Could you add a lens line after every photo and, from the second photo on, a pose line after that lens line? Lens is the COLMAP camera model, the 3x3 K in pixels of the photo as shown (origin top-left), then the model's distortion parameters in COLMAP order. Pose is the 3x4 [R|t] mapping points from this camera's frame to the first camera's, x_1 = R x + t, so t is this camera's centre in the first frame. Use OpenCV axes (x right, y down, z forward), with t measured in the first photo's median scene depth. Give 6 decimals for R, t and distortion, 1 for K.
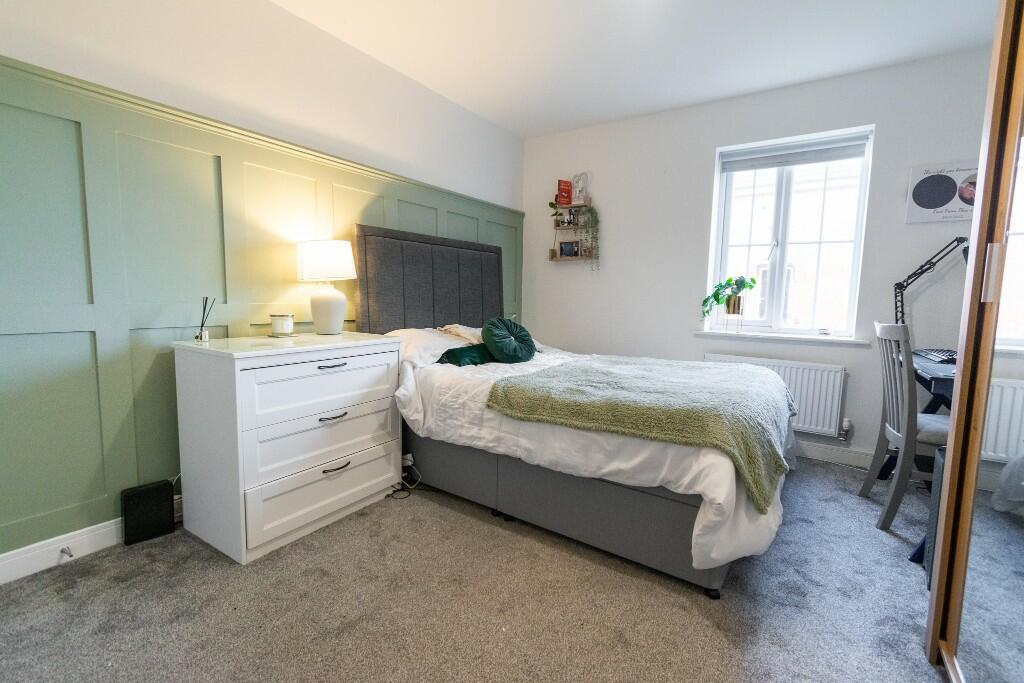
lens RADIAL K [[449.2, 0, 510.2], [0, 449.2, 340.4], [0, 0, 1]] dist [0.004009, 0.000177]
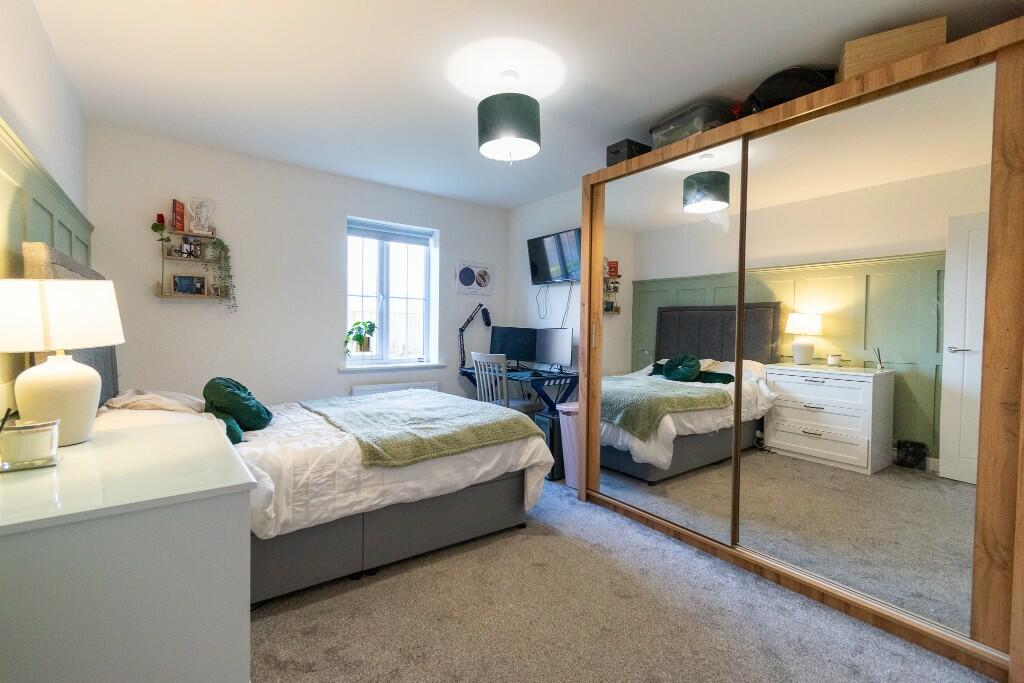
lens RADIAL K [[449.2, 0, 509.1], [0, 449.2, 340.8], [0, 0, 1]] dist [0.004009, 0.000177]
pose [[0.335584, -0.045839, 0.940894, -0.671159], [0.089893, 0.995815, 0.016453, -0.091601], [-0.937711, 0.079059, 0.338301, 0.261964]]
